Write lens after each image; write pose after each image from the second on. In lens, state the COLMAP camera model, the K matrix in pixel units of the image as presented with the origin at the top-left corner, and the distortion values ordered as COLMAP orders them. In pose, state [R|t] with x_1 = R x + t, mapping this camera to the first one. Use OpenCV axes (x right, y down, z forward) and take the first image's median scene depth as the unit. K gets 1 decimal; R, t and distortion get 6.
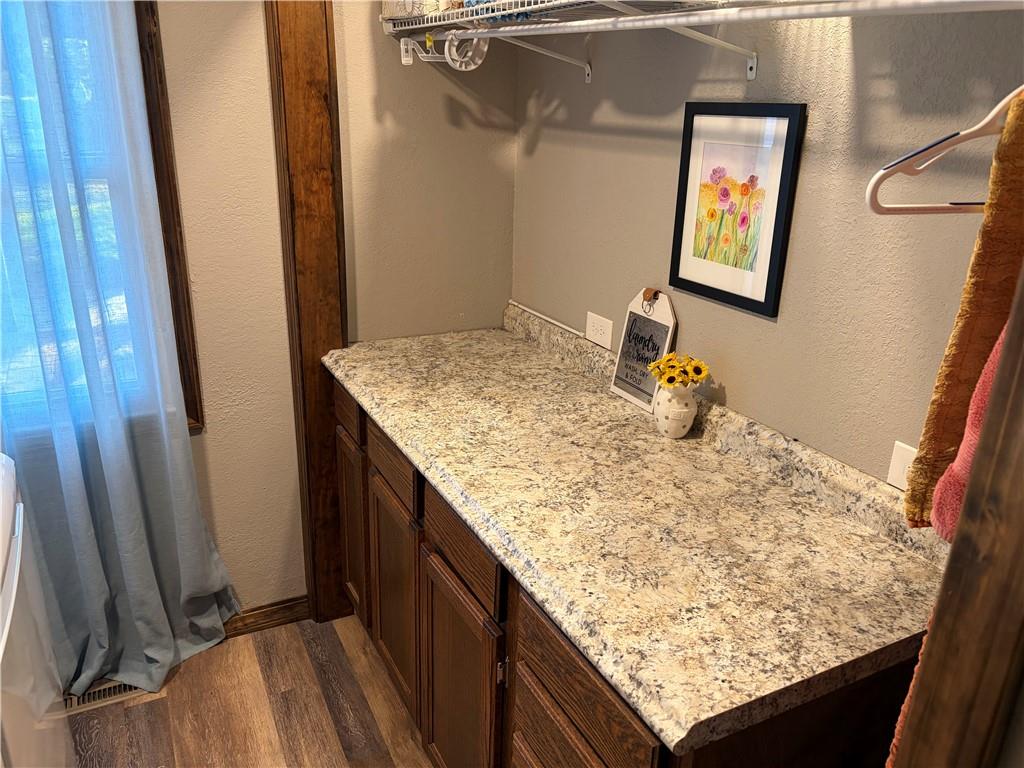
lens RADIAL K [[765.3, 0, 514.8], [0, 765.3, 387.6], [0, 0, 1]] dist [0.023038, -0.012400]
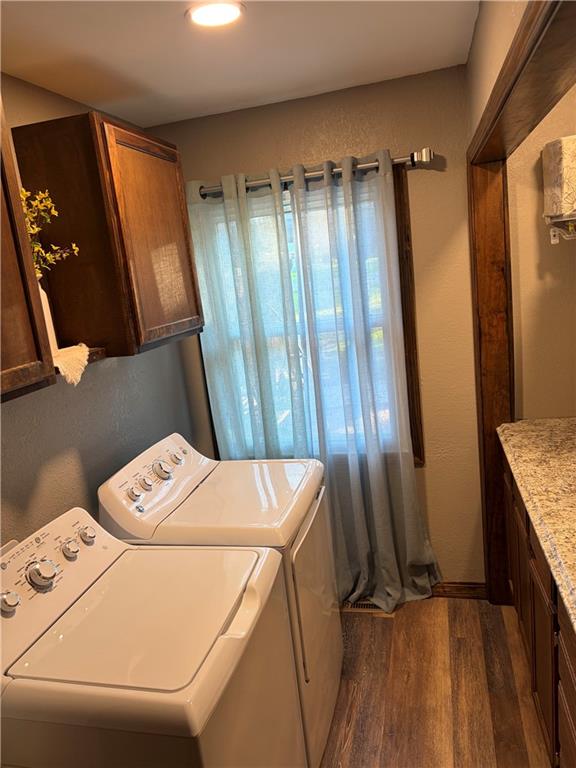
lens RADIAL K [[573.9, 0, 286.8], [0, 573.9, 383.3], [0, 0, 1]] dist [0.023038, -0.012400]
pose [[0.743228, 0.017387, -0.668812, 0.223138], [-0.092641, 0.992707, -0.077141, 0.001168], [0.662593, 0.119293, 0.739419, -0.175646]]
